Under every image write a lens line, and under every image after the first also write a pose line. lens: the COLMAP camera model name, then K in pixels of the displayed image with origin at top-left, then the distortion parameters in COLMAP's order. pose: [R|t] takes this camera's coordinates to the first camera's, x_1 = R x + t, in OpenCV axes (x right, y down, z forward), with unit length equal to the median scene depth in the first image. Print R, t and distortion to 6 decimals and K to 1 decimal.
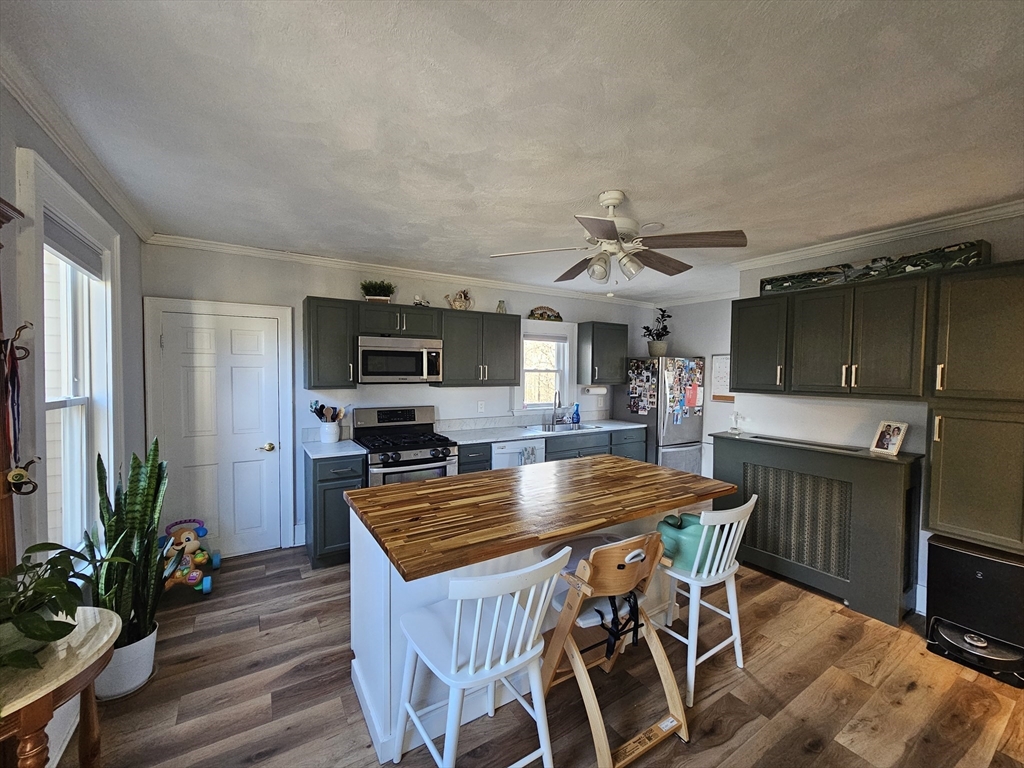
lens RADIAL K [[415.8, 0, 513.5], [0, 415.8, 385.5], [0, 0, 1]] dist [-0.001788, -0.000241]
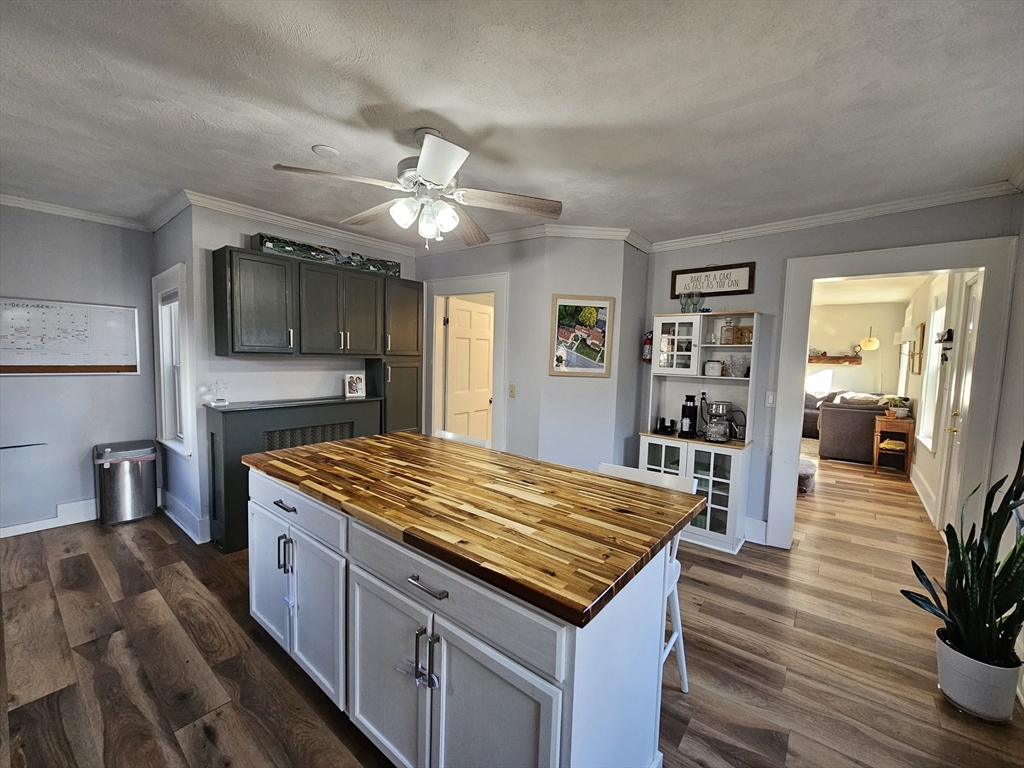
lens RADIAL K [[415.8, 0, 513.5], [0, 415.8, 385.5], [0, 0, 1]] dist [-0.001788, -0.000241]
pose [[-0.317506, -0.087077, 0.944250, -0.763631], [0.004394, 0.995629, 0.093292, -0.002336], [-0.948246, 0.033770, -0.315736, 1.209296]]
